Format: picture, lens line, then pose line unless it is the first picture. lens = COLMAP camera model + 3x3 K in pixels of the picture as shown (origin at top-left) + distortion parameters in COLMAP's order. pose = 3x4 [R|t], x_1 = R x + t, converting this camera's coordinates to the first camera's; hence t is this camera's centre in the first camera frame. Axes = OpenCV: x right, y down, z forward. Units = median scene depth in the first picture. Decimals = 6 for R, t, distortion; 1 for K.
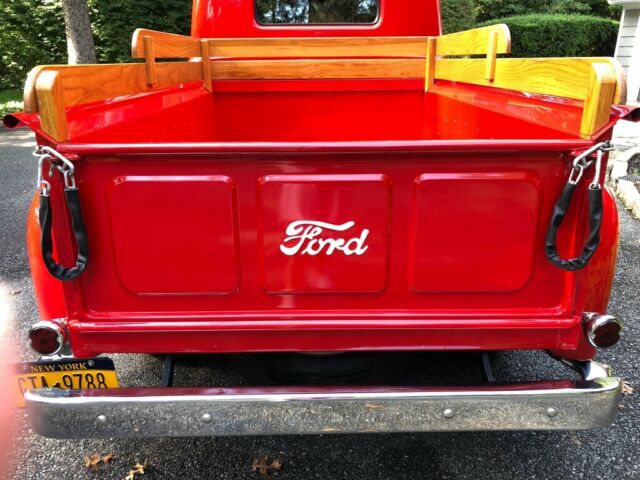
lens RADIAL K [[522.1, 0, 318.7], [0, 522.1, 235.6], [0, 0, 1]] dist [0.056177, -0.055351]
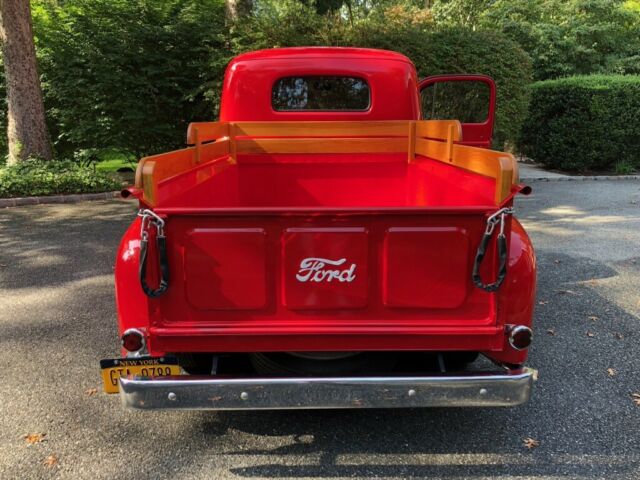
lens RADIAL K [[522.1, 0, 318.7], [0, 522.1, 235.6], [0, 0, 1]] dist [0.056177, -0.055351]
pose [[0.999975, 0.002400, -0.006607, -0.000073], [-0.003091, 0.994296, -0.106615, 0.065715], [0.006314, 0.106633, 0.994278, -0.491866]]
